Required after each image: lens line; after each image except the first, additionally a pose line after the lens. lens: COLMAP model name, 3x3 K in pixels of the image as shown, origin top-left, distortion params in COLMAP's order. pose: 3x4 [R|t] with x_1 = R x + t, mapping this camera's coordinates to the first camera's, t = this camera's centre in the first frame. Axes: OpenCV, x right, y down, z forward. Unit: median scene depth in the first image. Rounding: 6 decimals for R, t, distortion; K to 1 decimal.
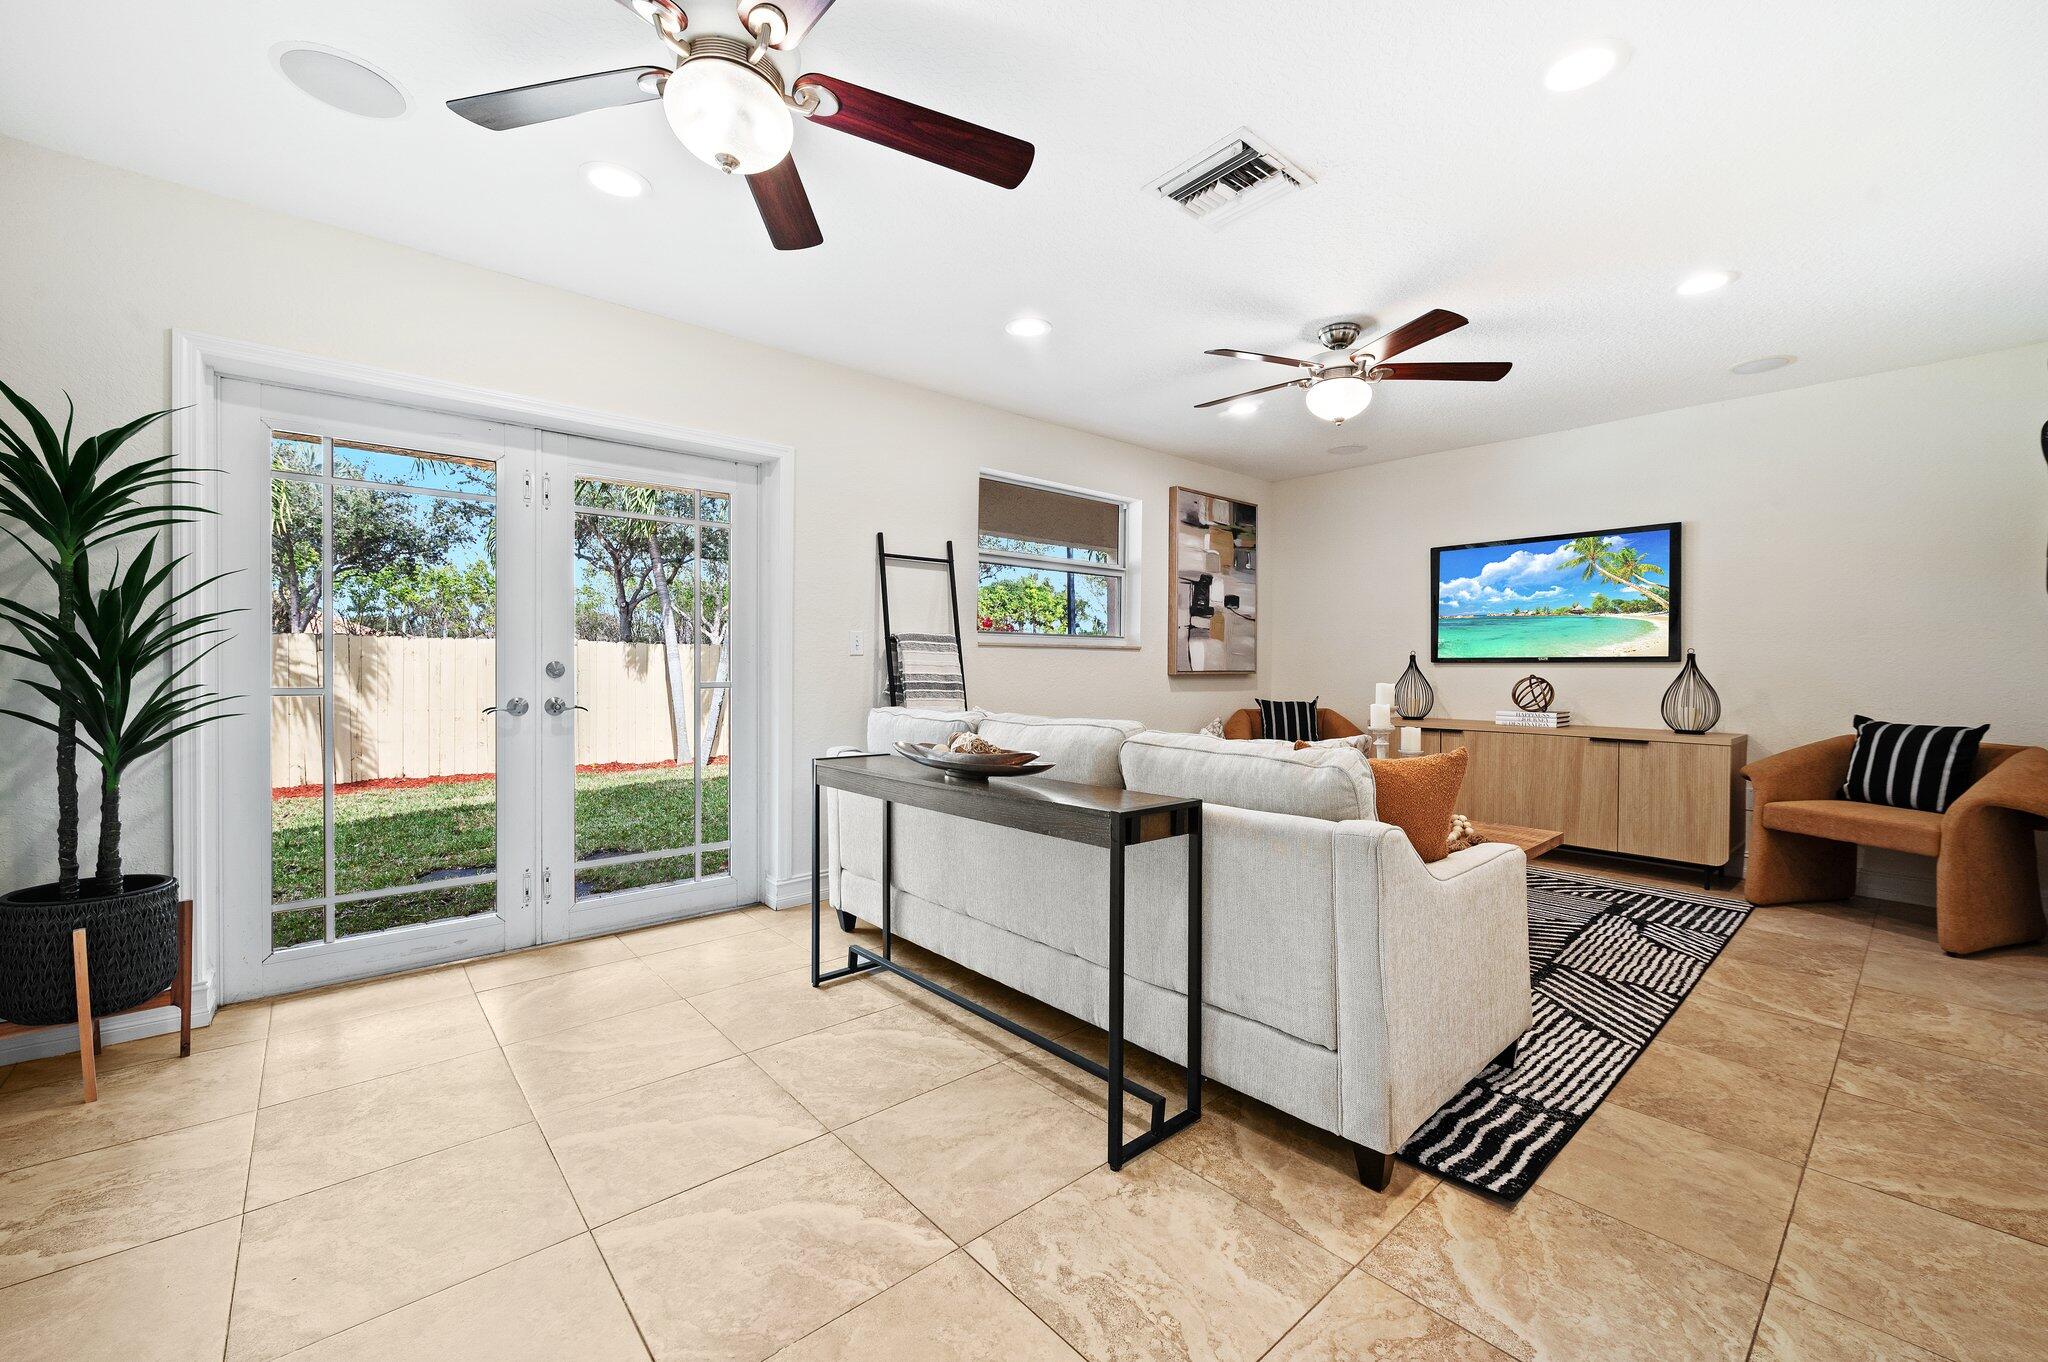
lens RADIAL K [[812.1, 0, 1019.3], [0, 812.1, 674.6], [0, 0, 1]] dist [-0.001036, 0.000370]
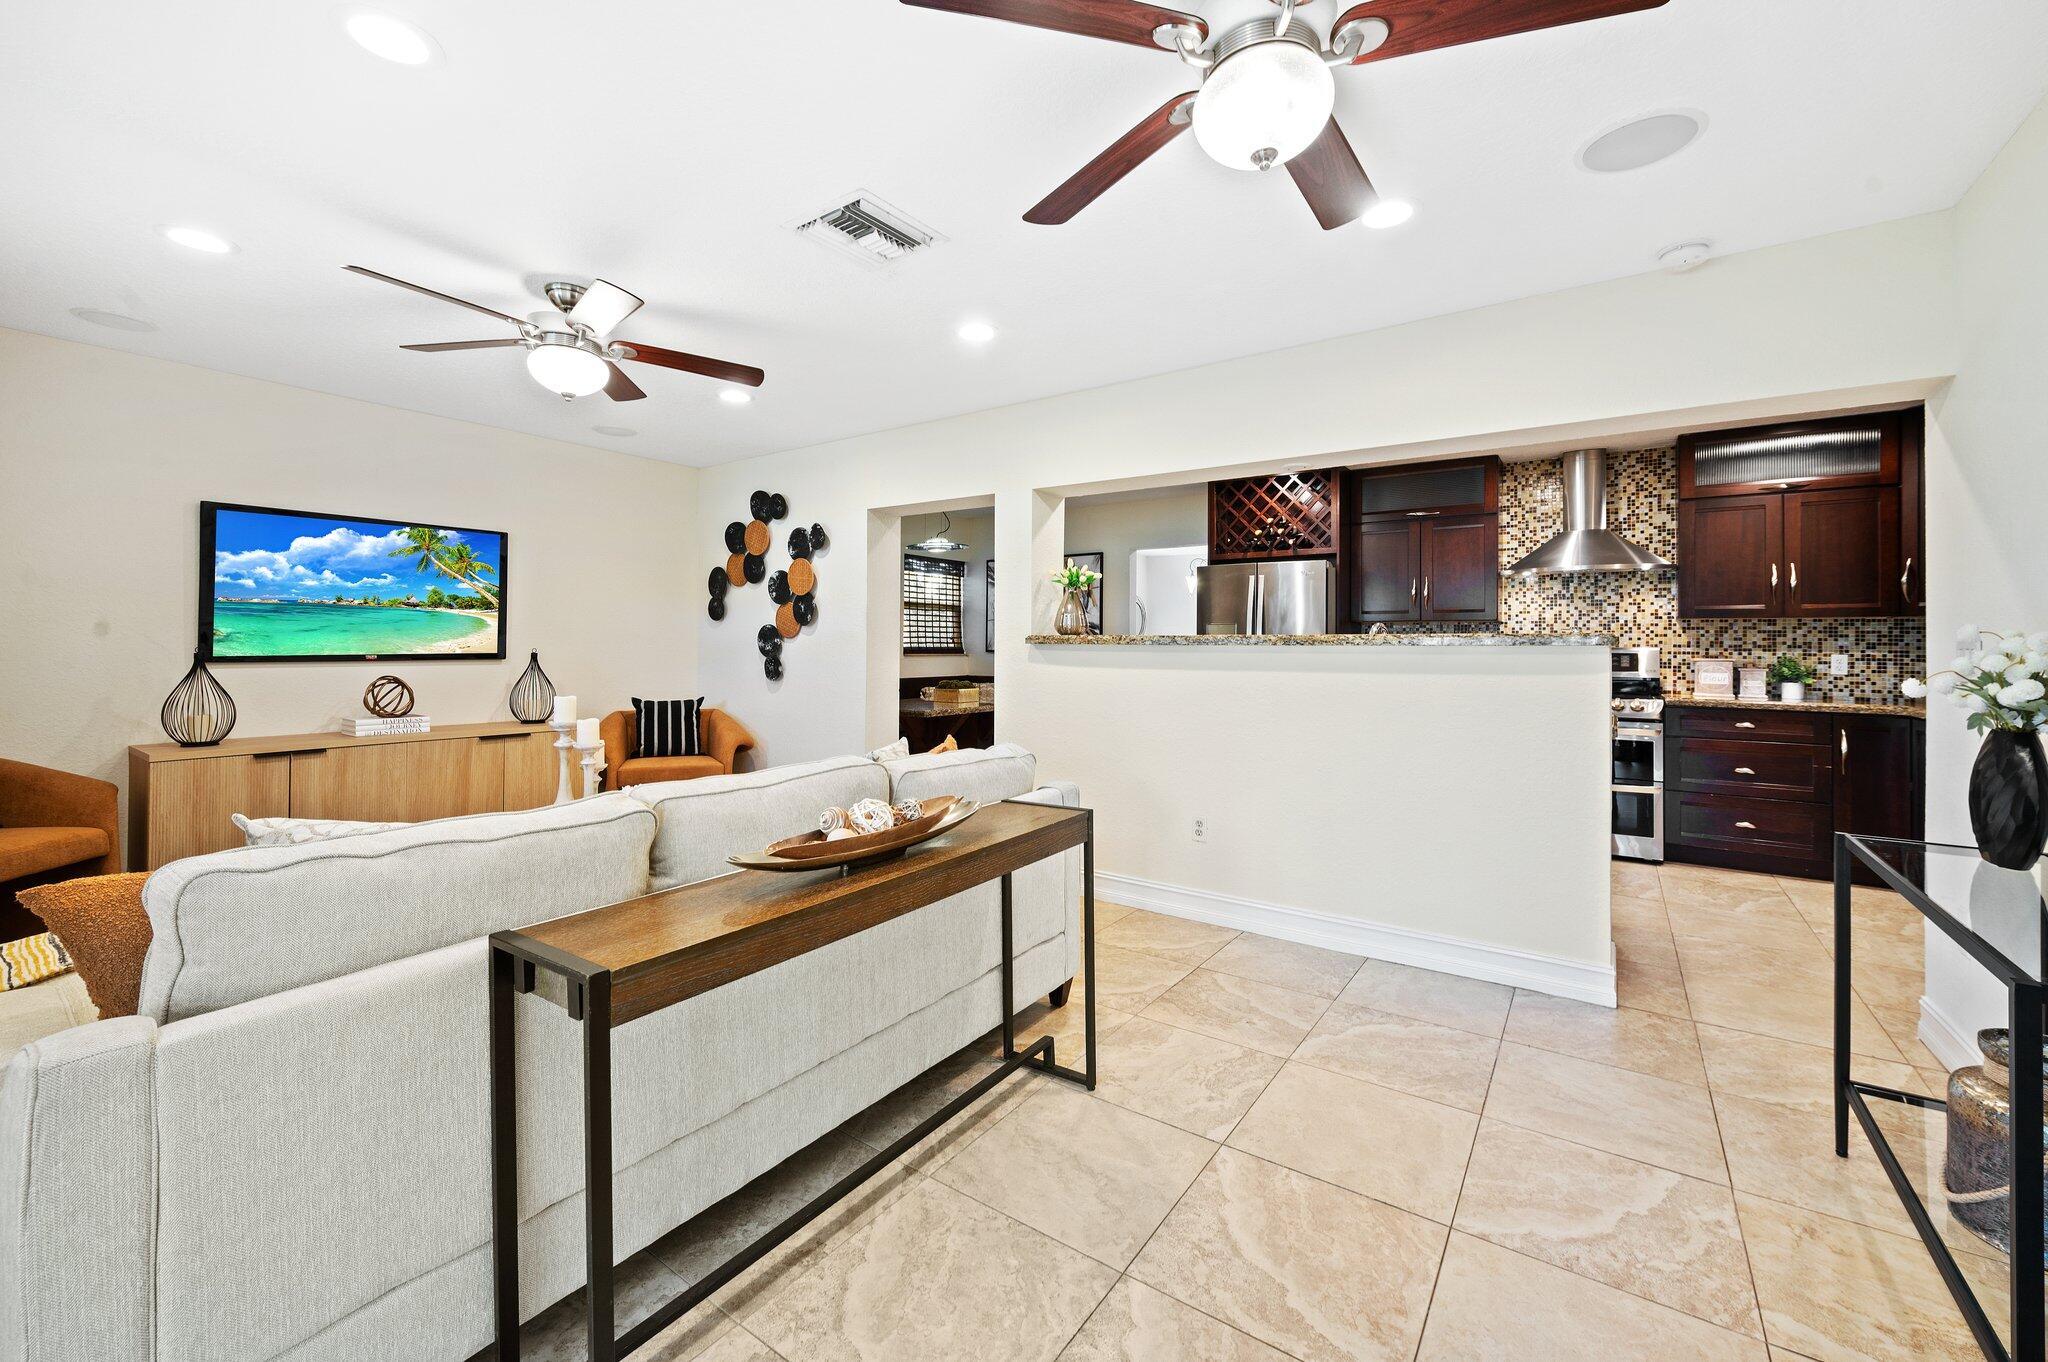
lens RADIAL K [[796.5, 0, 1090.6], [0, 796.5, 643.9], [0, 0, 1]] dist [0.011371, 0.000045]
pose [[-0.265602, -0.005086, 0.964069, -0.421275], [0.002950, 0.999977, 0.006088, -0.037638], [-0.964078, 0.004461, -0.265581, 0.516553]]
